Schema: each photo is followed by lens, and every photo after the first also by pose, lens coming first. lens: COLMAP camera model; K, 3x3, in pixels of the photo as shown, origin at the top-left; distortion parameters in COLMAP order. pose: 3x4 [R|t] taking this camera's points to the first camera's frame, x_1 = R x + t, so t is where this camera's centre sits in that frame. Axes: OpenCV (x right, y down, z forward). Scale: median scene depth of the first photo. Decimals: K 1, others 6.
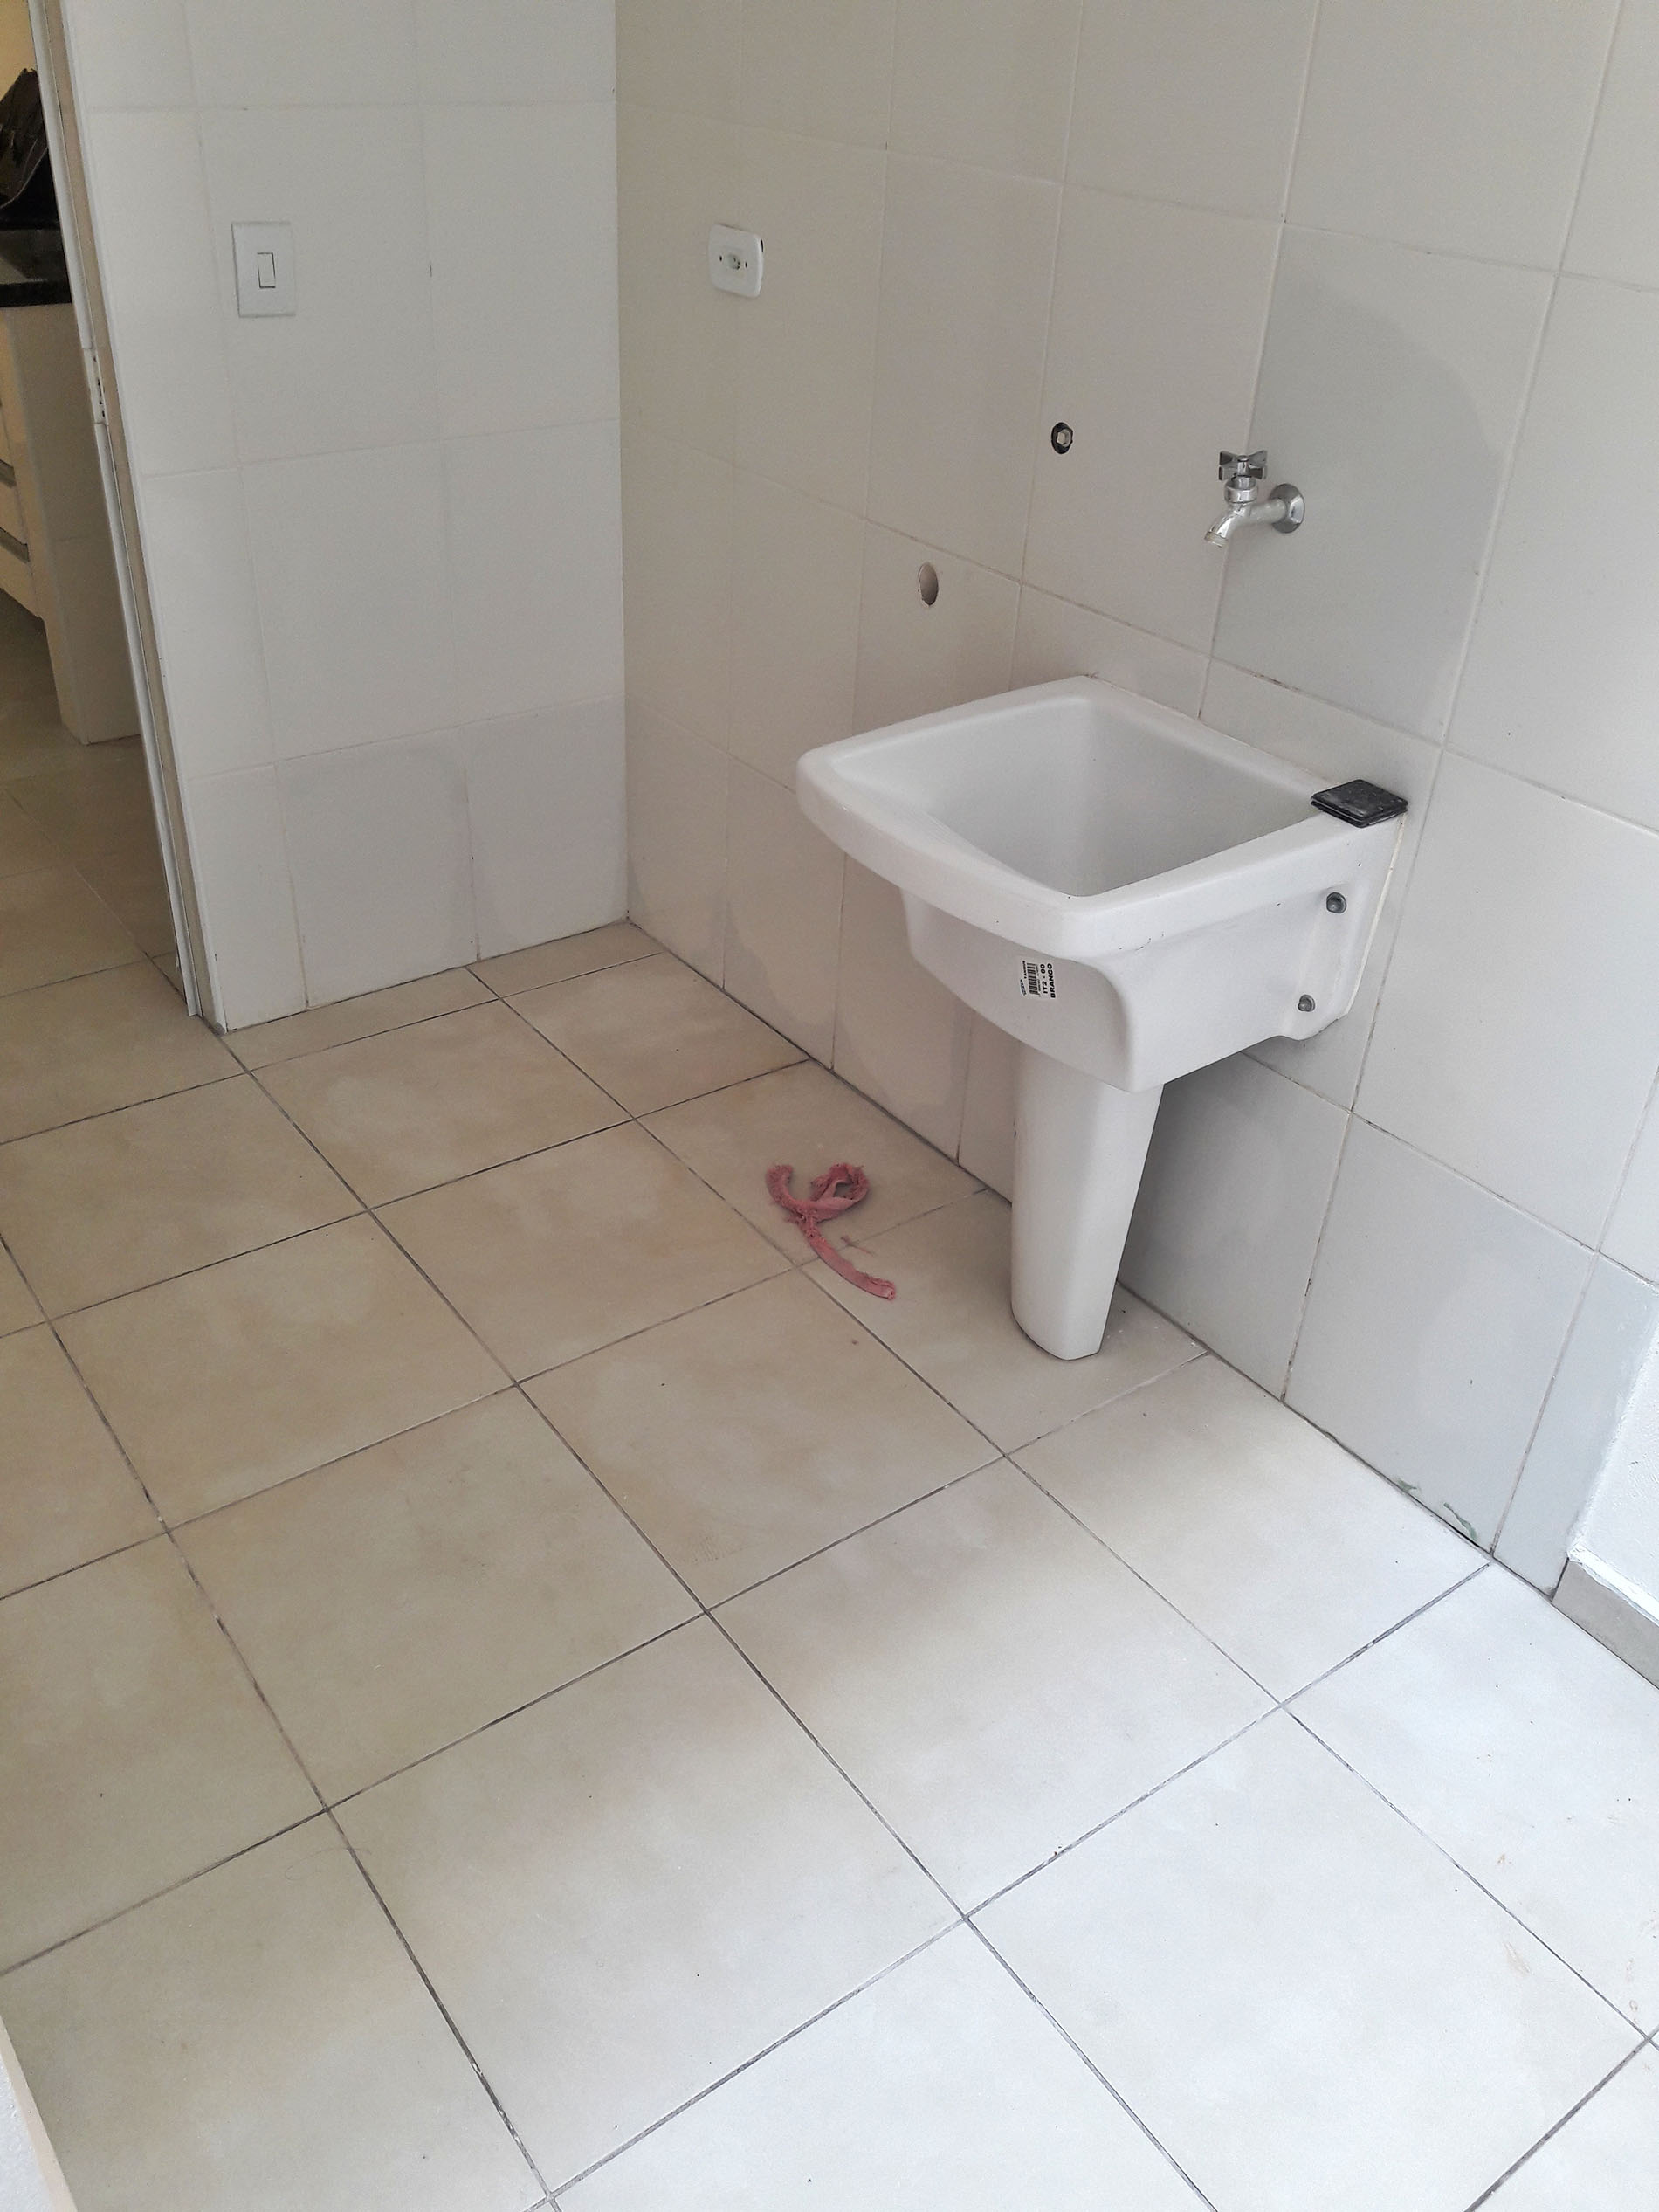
lens RADIAL K [[1807.8, 0, 792.5], [0, 1807.8, 1108.7], [0, 0, 1]] dist [0.178446, -0.366429]
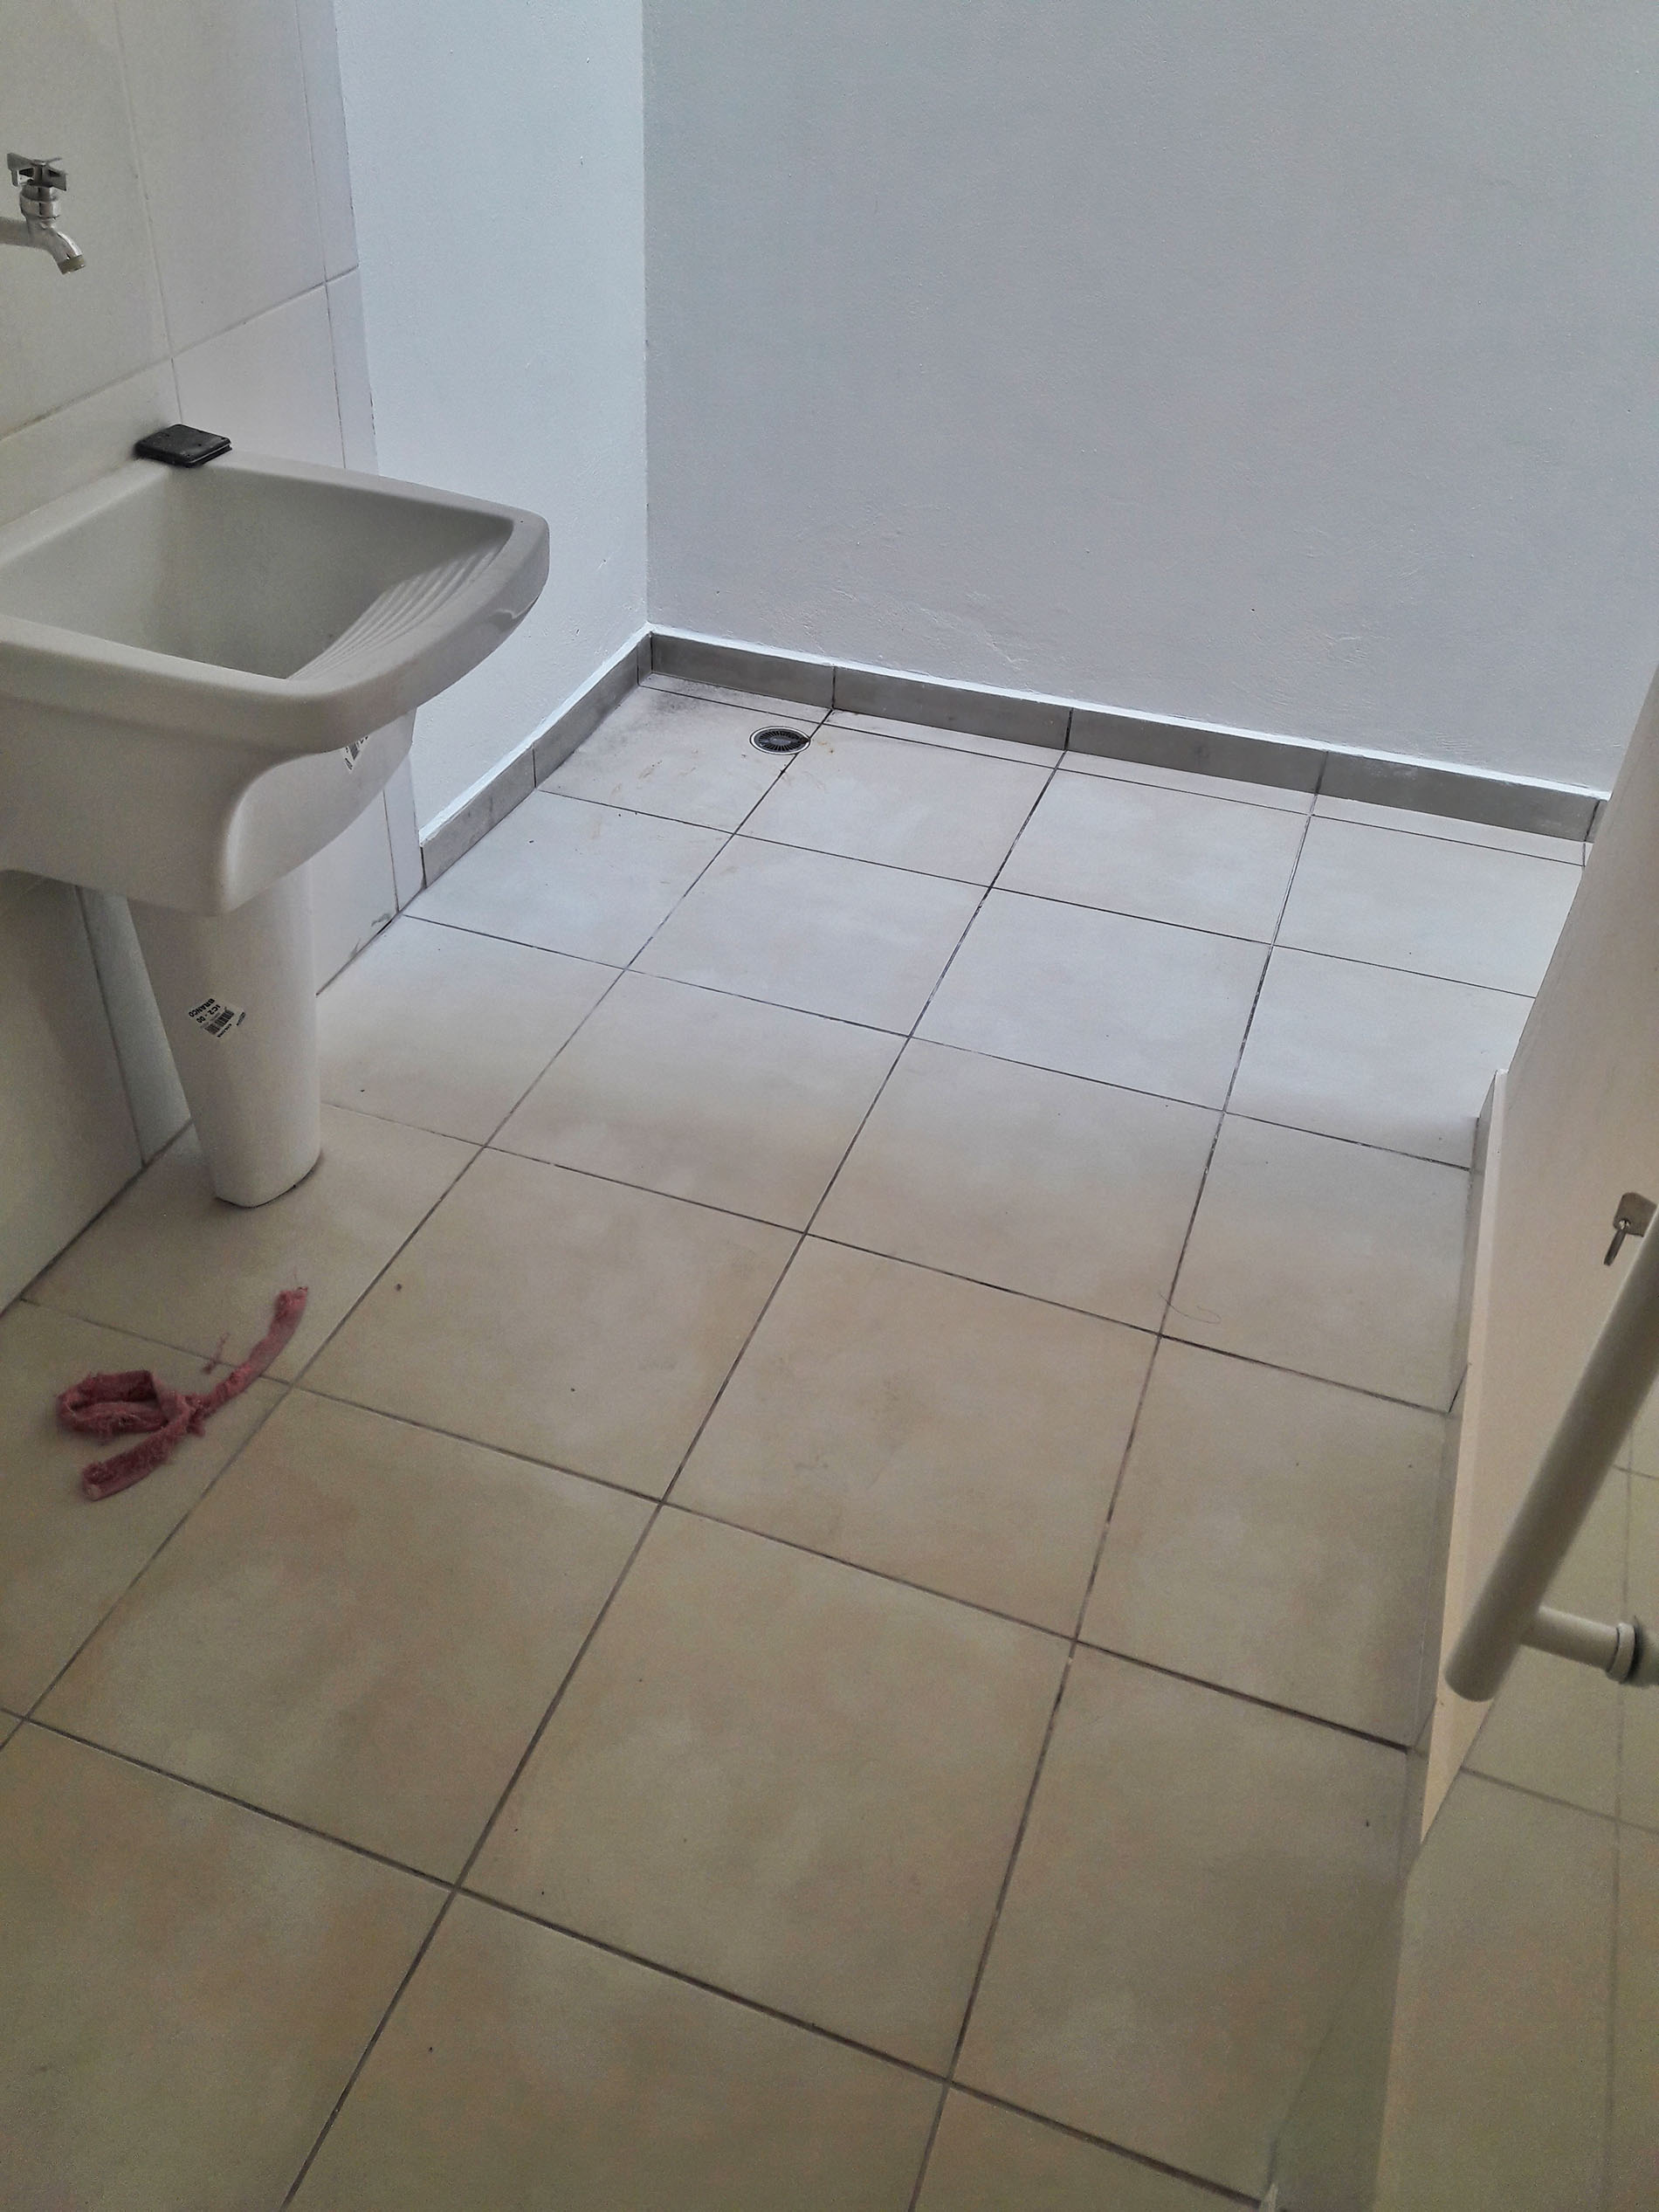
lens RADIAL K [[1807.8, 0, 792.5], [0, 1807.8, 1108.7], [0, 0, 1]] dist [0.178446, -0.366429]
pose [[-0.561767, -0.565362, 0.603973, -0.613538], [0.398045, 0.455288, 0.796412, -0.591792], [-0.725243, 0.687807, -0.030726, 0.908031]]
